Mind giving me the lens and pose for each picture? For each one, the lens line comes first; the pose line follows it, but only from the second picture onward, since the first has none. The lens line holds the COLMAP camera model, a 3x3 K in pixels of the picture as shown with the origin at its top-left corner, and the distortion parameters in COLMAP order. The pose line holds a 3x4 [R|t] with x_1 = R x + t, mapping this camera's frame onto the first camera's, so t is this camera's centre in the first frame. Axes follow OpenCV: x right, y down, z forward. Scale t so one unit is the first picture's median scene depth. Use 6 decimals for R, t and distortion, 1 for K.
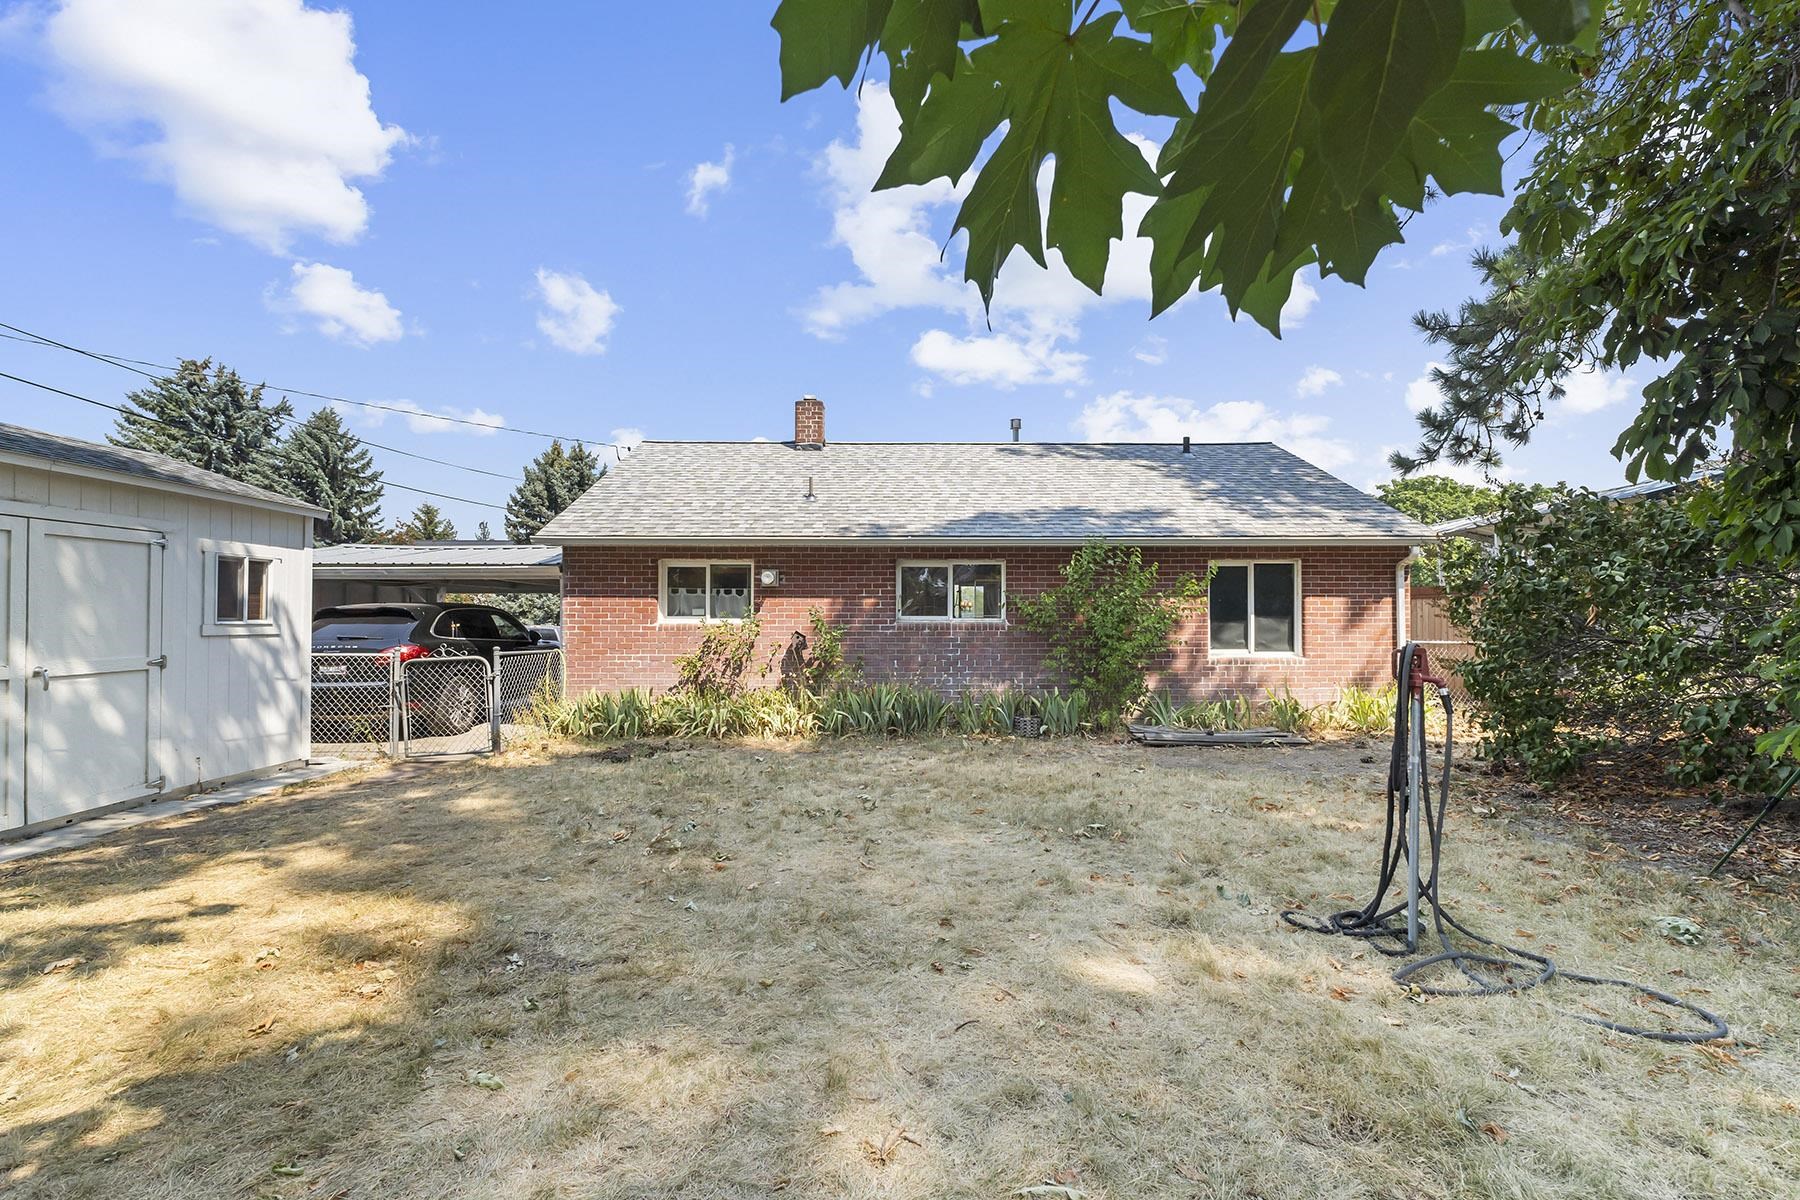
lens RADIAL K [[752.2, 0, 899.4], [0, 752.2, 609.1], [0, 0, 1]] dist [0.004146, 0.000243]
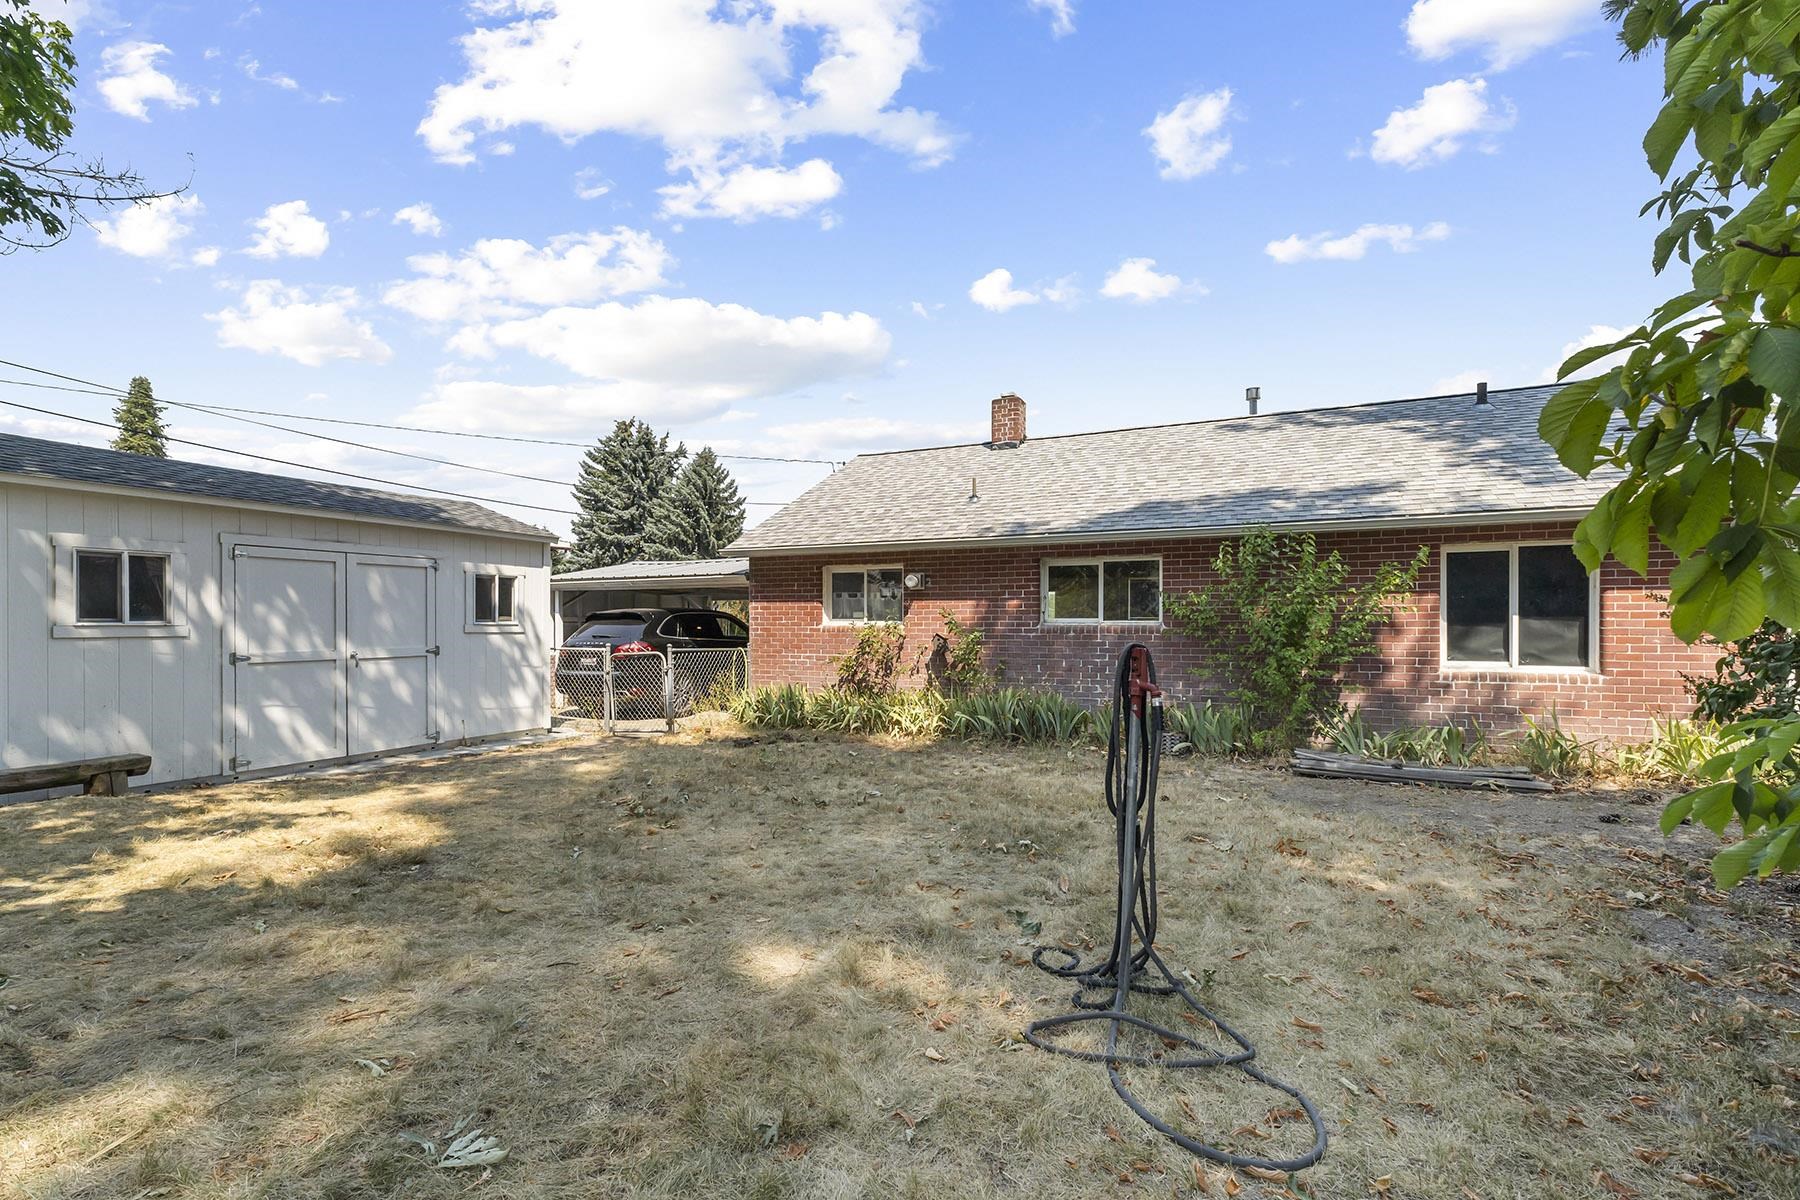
lens RADIAL K [[778.8, 0, 891.5], [0, 778.8, 623.2], [0, 0, 1]] dist [0.004694, 0.000339]
pose [[0.900628, 0.000358, -0.434592, 0.254408], [0.004689, 0.999933, 0.010542, 0.004159], [0.434566, -0.011532, 0.900566, 0.034825]]
